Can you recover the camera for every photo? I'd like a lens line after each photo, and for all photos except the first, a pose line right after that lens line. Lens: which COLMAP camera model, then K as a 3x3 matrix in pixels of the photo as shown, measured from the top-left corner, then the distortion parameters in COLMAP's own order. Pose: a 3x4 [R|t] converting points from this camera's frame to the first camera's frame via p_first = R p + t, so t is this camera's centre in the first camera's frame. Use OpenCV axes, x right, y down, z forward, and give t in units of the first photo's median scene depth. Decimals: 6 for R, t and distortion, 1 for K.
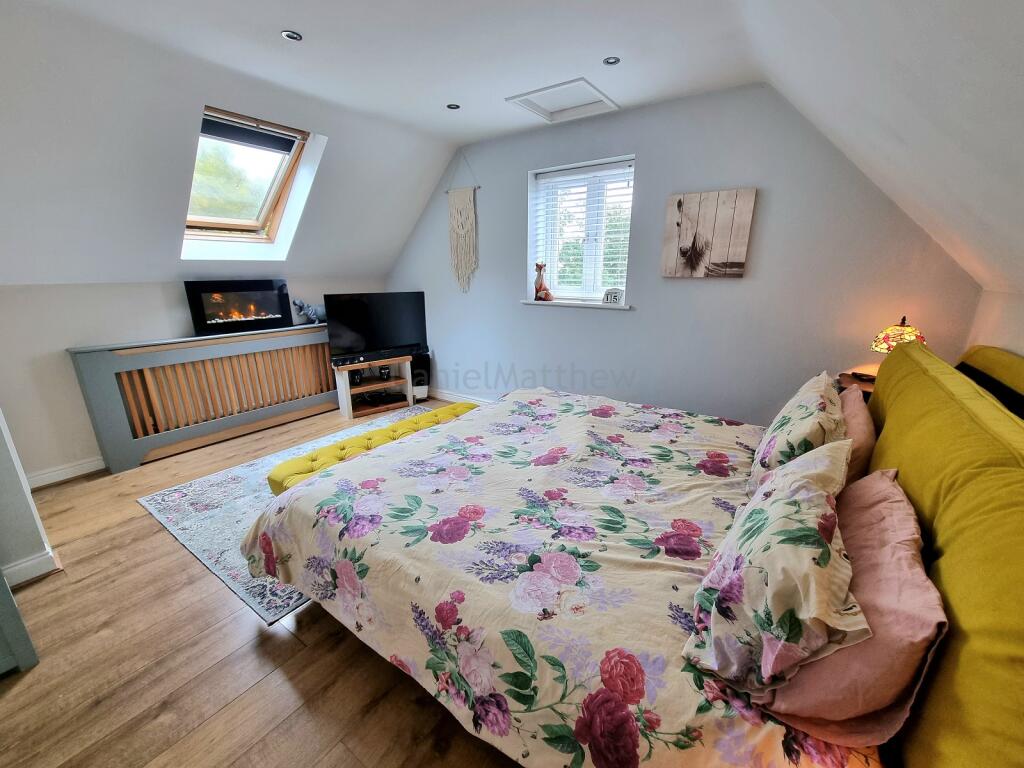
lens RADIAL K [[415.8, 0, 516.9], [0, 415.8, 388.8], [0, 0, 1]] dist [0.000849, -0.000597]
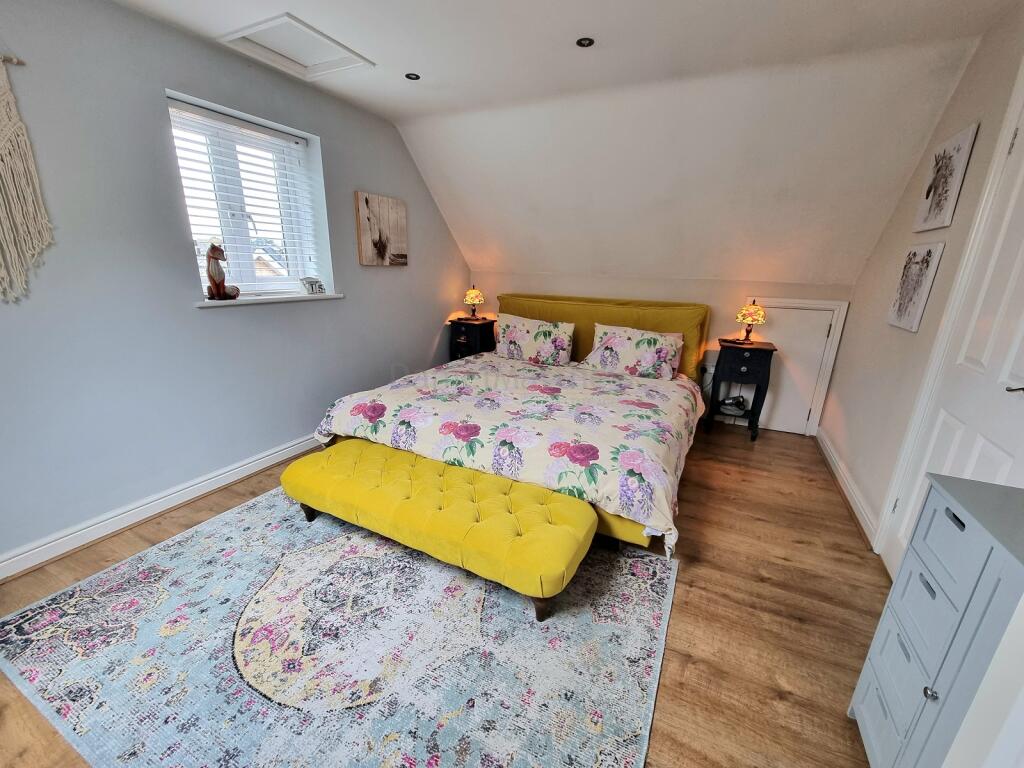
lens RADIAL K [[415.8, 0, 515.5], [0, 415.8, 388.4], [0, 0, 1]] dist [0.000849, -0.000597]
pose [[-0.141754, -0.285667, 0.947787, -0.934614], [0.248526, 0.916519, 0.313413, -0.236194], [-0.958196, 0.279978, -0.058925, 0.847772]]
